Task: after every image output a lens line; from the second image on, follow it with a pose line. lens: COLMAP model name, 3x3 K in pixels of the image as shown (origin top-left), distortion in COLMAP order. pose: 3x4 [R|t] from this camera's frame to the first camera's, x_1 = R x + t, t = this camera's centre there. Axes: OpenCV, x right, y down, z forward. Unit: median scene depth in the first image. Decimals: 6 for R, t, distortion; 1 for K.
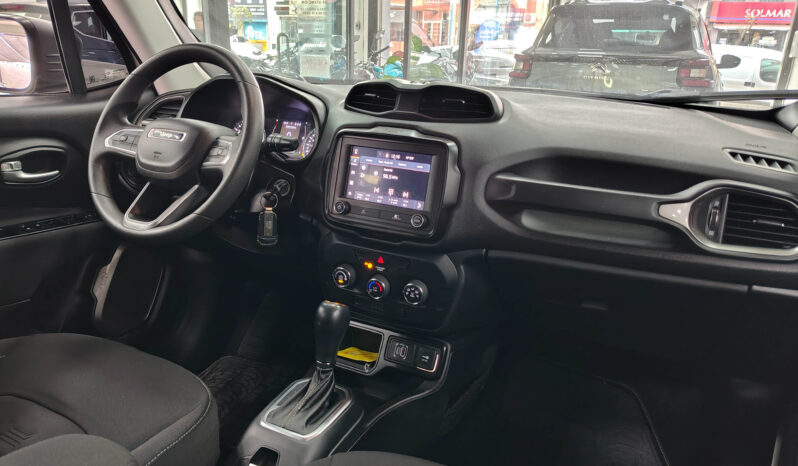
lens RADIAL K [[570.1, 0, 400.8], [0, 570.1, 235.7], [0, 0, 1]] dist [0.035090, -0.041540]
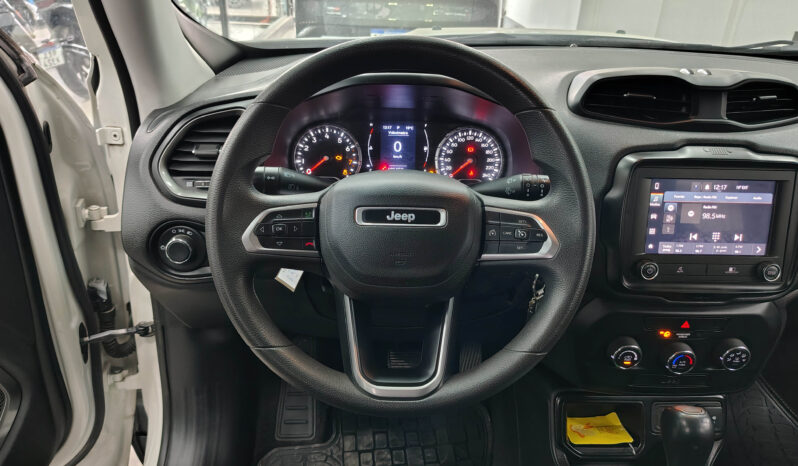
lens RADIAL K [[570.1, 0, 398.2], [0, 570.1, 230.6], [0, 0, 1]] dist [0.035090, -0.041540]
pose [[0.881037, -0.214301, 0.421721, -0.664258], [0.145249, 0.970987, 0.189968, -0.276241], [-0.450195, -0.106114, 0.886602, 0.535424]]
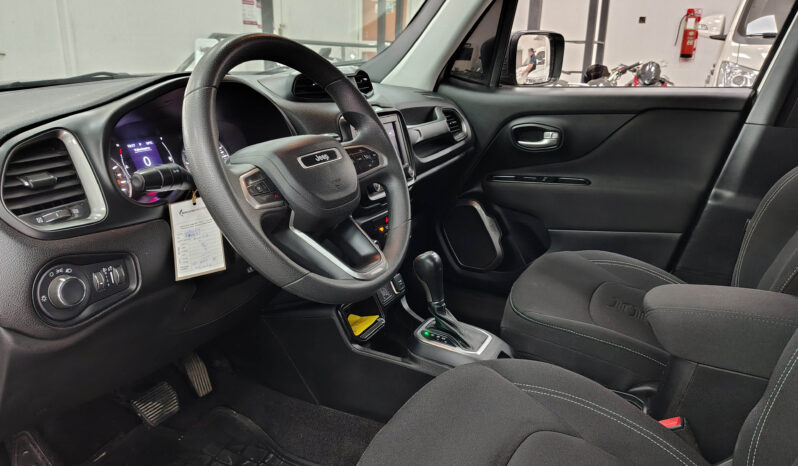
lens RADIAL K [[570.1, 0, 398.7], [0, 570.1, 232.9], [0, 0, 1]] dist [0.035090, -0.041540]
pose [[0.013824, -0.336252, 0.941670, -1.175944], [0.297030, 0.900630, 0.317237, -0.304363], [-0.954768, 0.275319, 0.112327, 0.872915]]
